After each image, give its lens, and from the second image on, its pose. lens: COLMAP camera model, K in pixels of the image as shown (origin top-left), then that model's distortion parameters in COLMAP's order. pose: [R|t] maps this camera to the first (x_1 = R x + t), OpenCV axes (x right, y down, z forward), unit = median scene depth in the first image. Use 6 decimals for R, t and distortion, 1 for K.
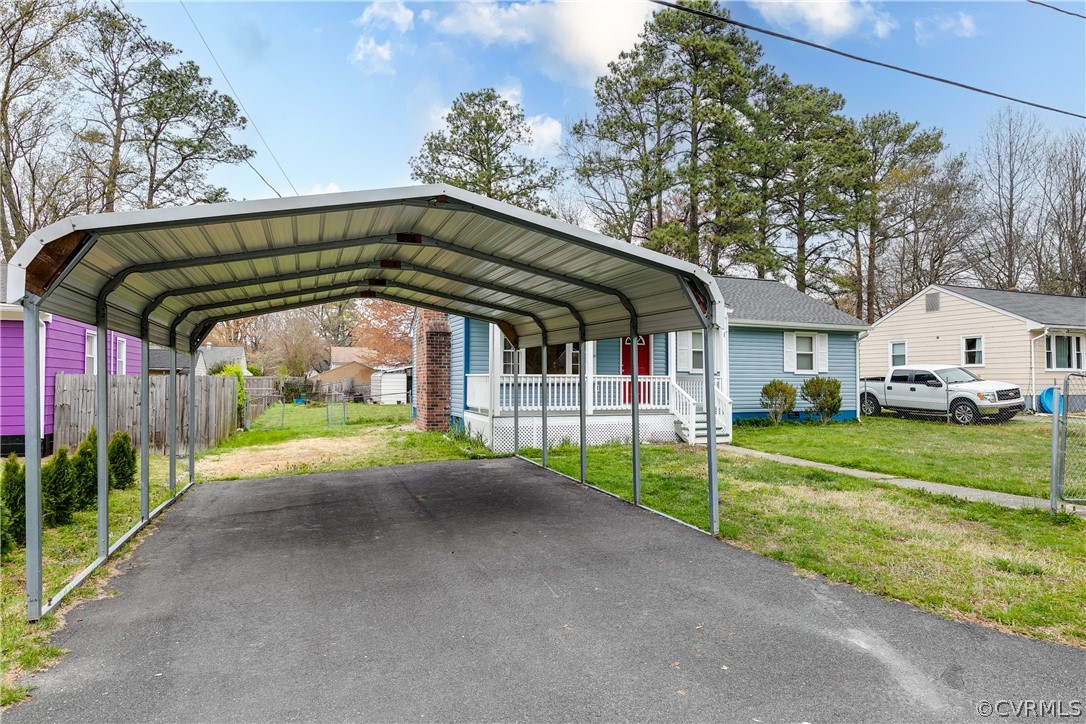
lens RADIAL K [[613.2, 0, 539.6], [0, 613.2, 368.9], [0, 0, 1]] dist [0.026746, 0.000091]
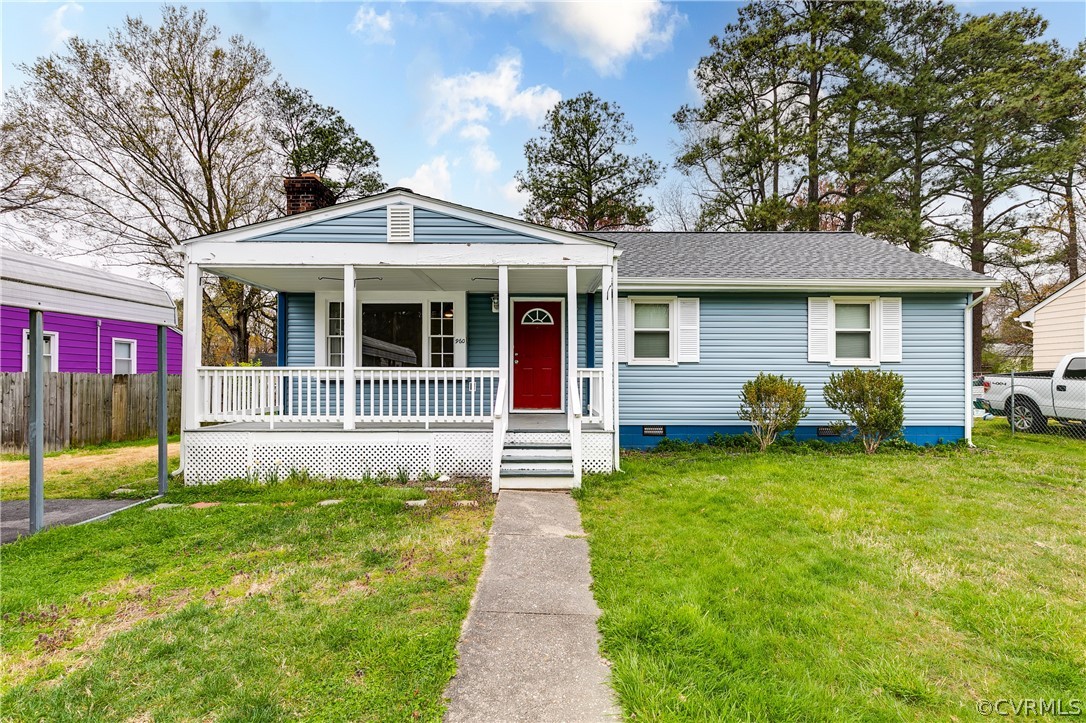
lens RADIAL K [[503.6, 0, 533.4], [0, 503.6, 377.0], [0, 0, 1]] dist [0.012226, -0.001880]
pose [[0.933312, -0.003168, -0.359053, 0.316535], [0.008485, 0.999876, 0.013232, 0.011044], [0.358967, -0.015396, 0.933223, 0.419059]]
